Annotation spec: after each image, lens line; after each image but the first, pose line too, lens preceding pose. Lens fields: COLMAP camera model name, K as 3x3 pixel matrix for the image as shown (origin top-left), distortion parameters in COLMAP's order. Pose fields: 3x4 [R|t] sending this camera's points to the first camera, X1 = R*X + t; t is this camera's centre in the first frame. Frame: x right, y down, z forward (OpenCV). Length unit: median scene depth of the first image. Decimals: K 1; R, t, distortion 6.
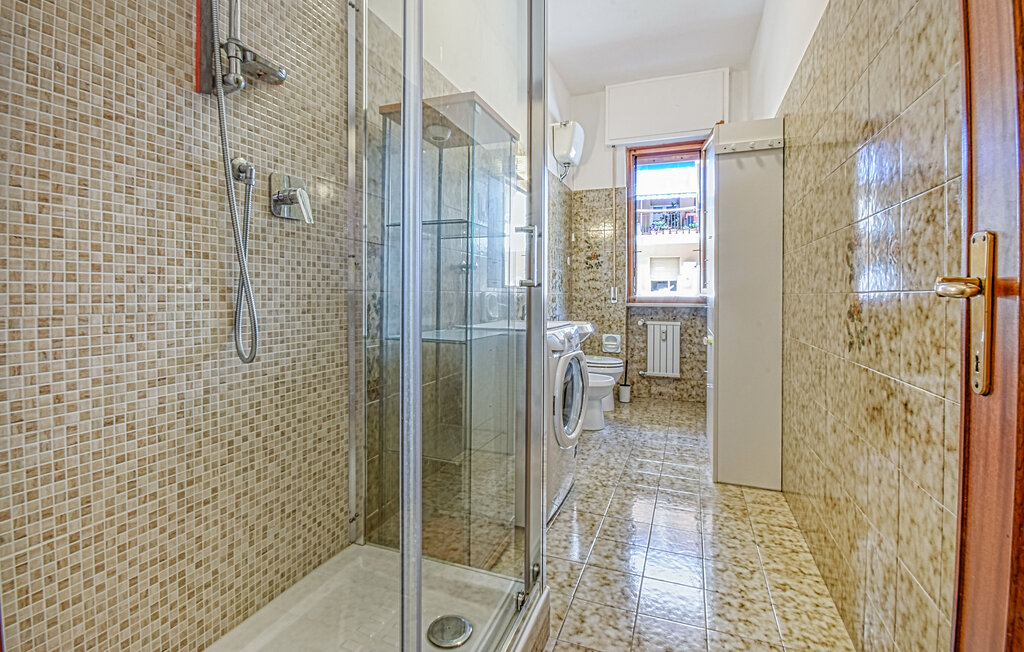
lens RADIAL K [[470.5, 0, 514.2], [0, 470.5, 295.6], [0, 0, 1]] dist [0.003074, 0.000049]
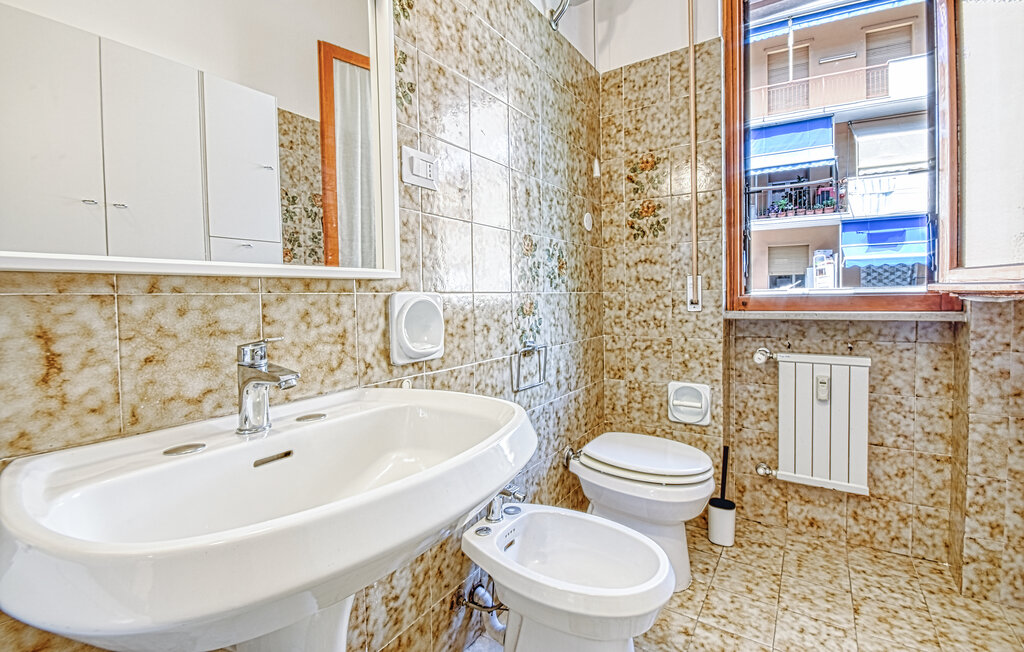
lens RADIAL K [[470.5, 0, 509.4], [0, 470.5, 314.8], [0, 0, 1]] dist [0.003074, 0.000049]
pose [[0.975992, -0.014836, -0.217302, 0.136964], [0.022325, 0.999237, 0.032052, 0.000444], [0.216660, -0.036134, 0.975578, 0.525669]]
